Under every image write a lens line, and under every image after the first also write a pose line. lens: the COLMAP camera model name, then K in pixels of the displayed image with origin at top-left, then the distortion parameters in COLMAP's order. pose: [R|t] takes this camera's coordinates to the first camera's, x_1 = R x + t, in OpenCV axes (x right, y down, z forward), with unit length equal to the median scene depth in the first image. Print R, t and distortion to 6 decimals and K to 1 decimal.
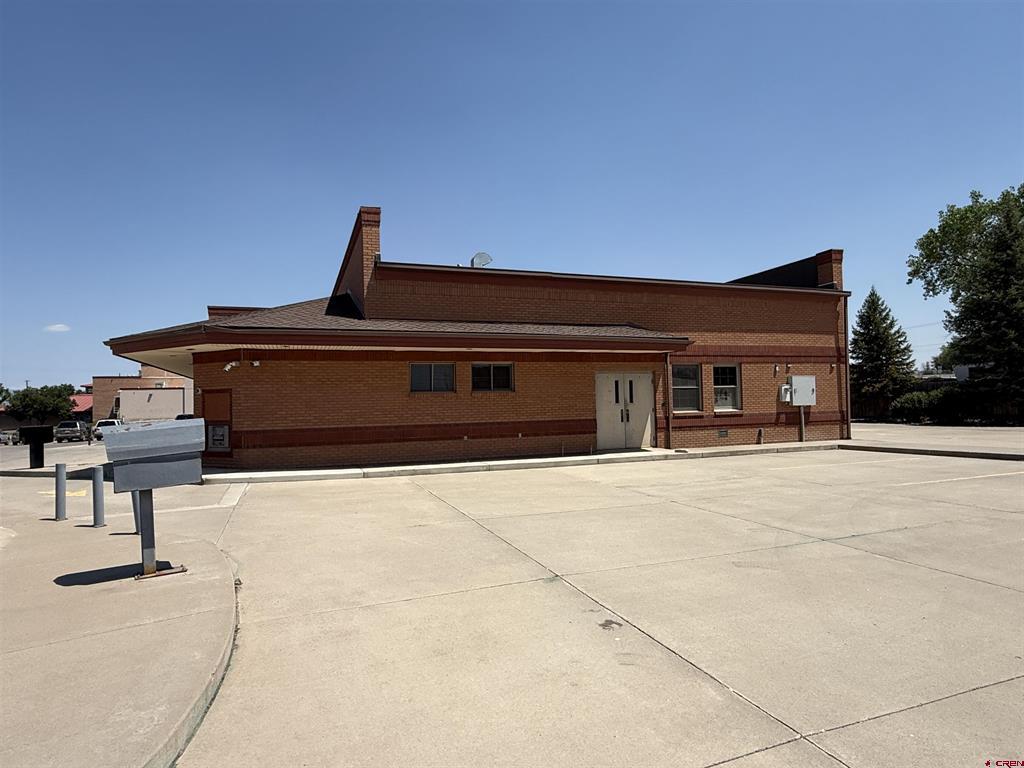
lens RADIAL K [[598.1, 0, 508.9], [0, 598.1, 387.2], [0, 0, 1]] dist [0.011130, -0.007571]
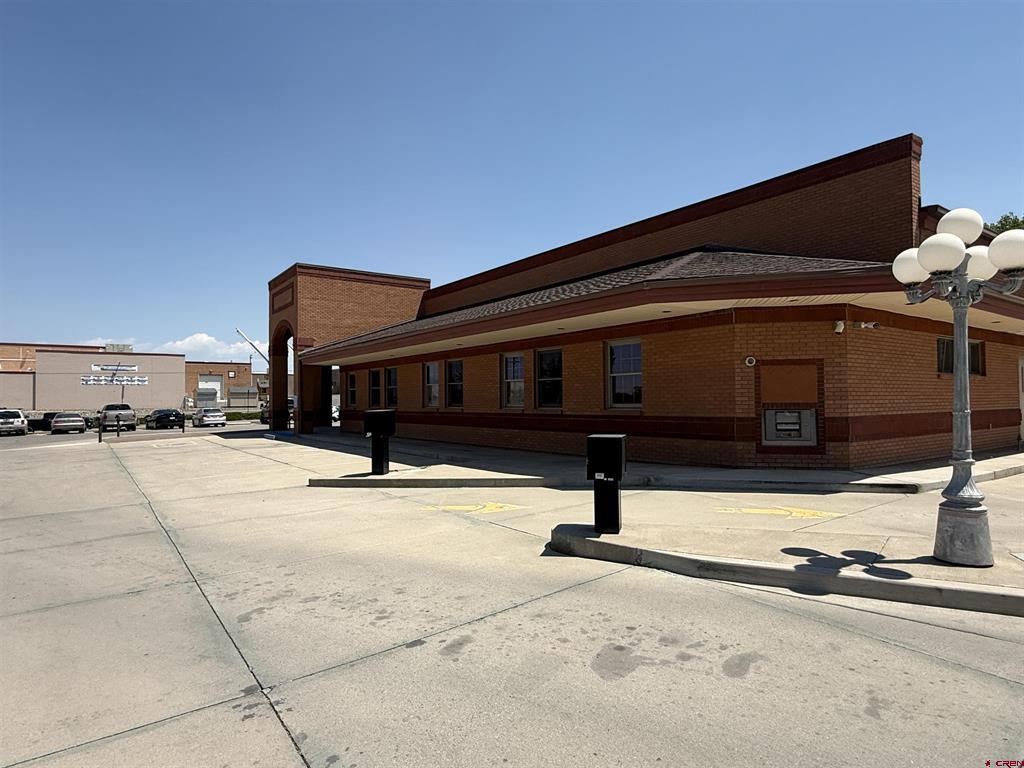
lens RADIAL K [[598.1, 0, 508.9], [0, 598.1, 387.2], [0, 0, 1]] dist [0.011130, -0.007571]
pose [[0.962851, 0.020935, 0.269219, -0.799906], [-0.022008, 0.999757, 0.000968, 0.034705], [-0.269133, -0.006857, 0.963078, 0.319021]]
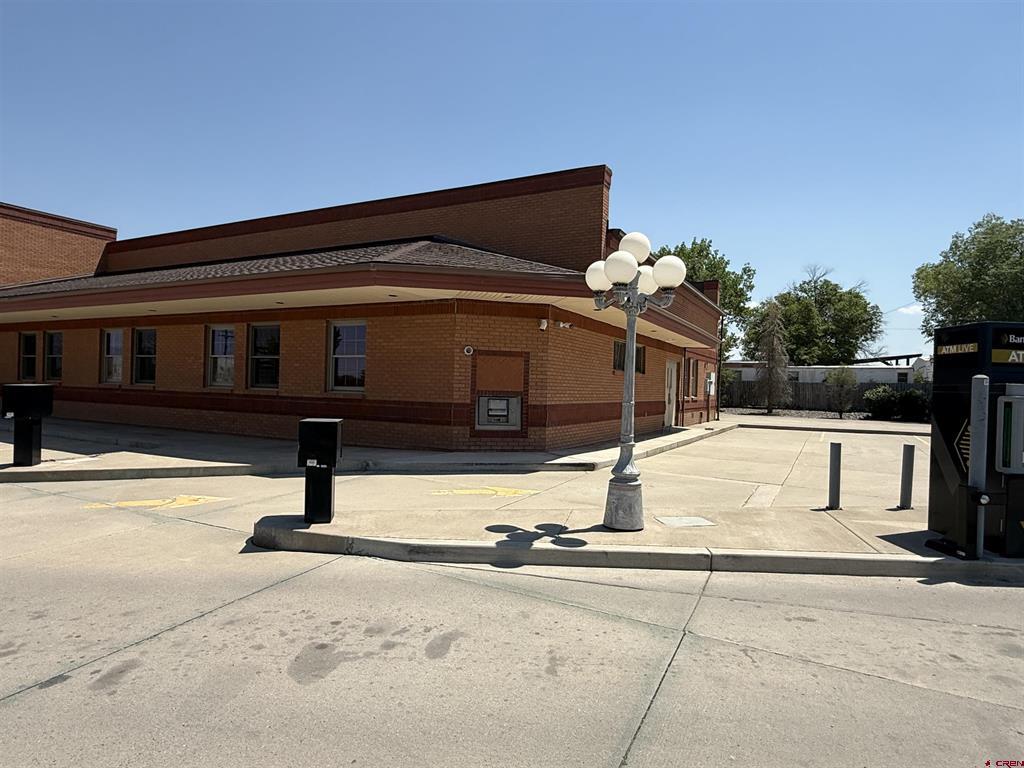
lens RADIAL K [[598.1, 0, 508.9], [0, 598.1, 387.2], [0, 0, 1]] dist [0.011130, -0.007571]
pose [[0.748852, 0.043337, 0.661318, -0.791434], [-0.065383, 0.997823, 0.008649, 0.034570], [-0.659504, -0.049716, 0.750055, 0.326426]]
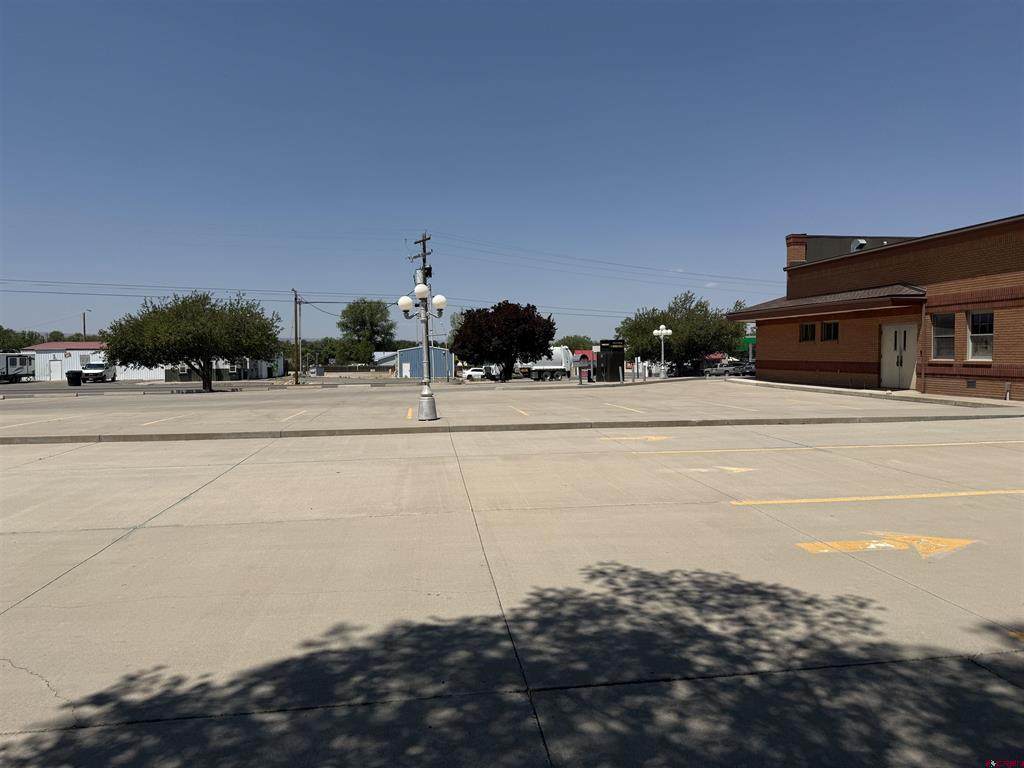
lens RADIAL K [[712.5, 0, 510.2], [0, 712.5, 396.0], [0, 0, 1]] dist [0.062684, -0.096438]
pose [[-0.216068, 0.085930, -0.972590, 1.693115], [0.043601, 0.995975, 0.078310, -0.026982], [0.975404, -0.025486, -0.218945, 0.546265]]
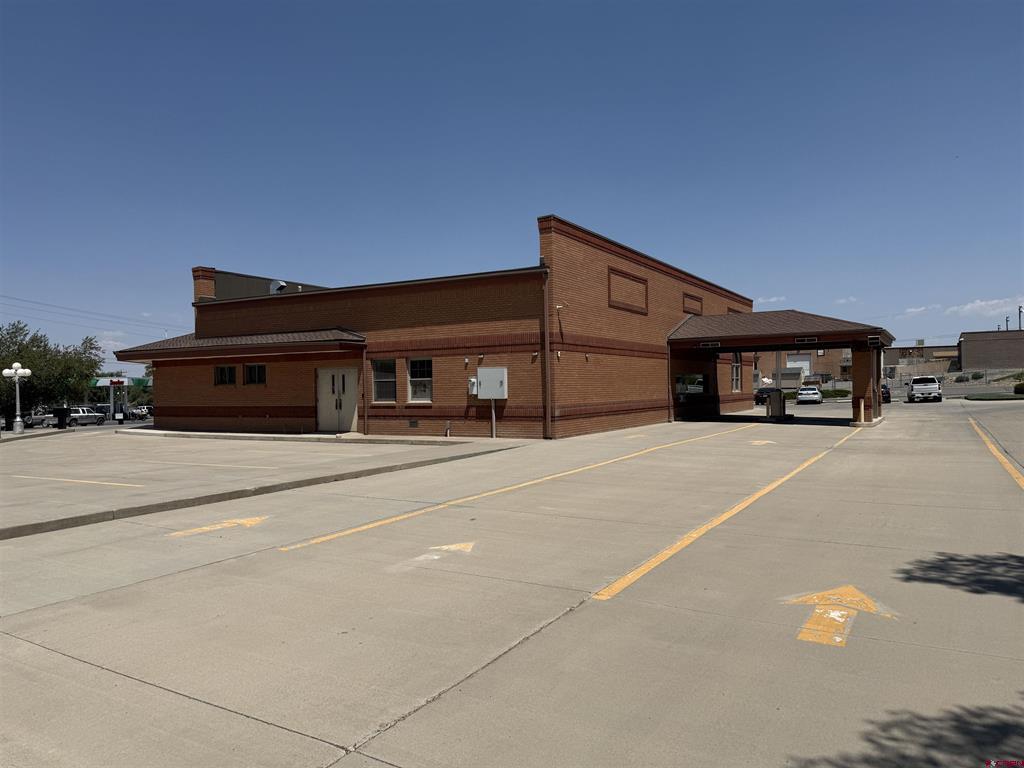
lens RADIAL K [[711.9, 0, 512.0], [0, 711.9, 384.0], [0, 0, 1]] dist [0.097395, -0.084269]
pose [[0.641380, 0.011505, -0.767137, 1.475470], [0.024386, 0.999077, 0.035371, -0.033999], [0.766836, -0.041394, 0.640507, 0.340327]]
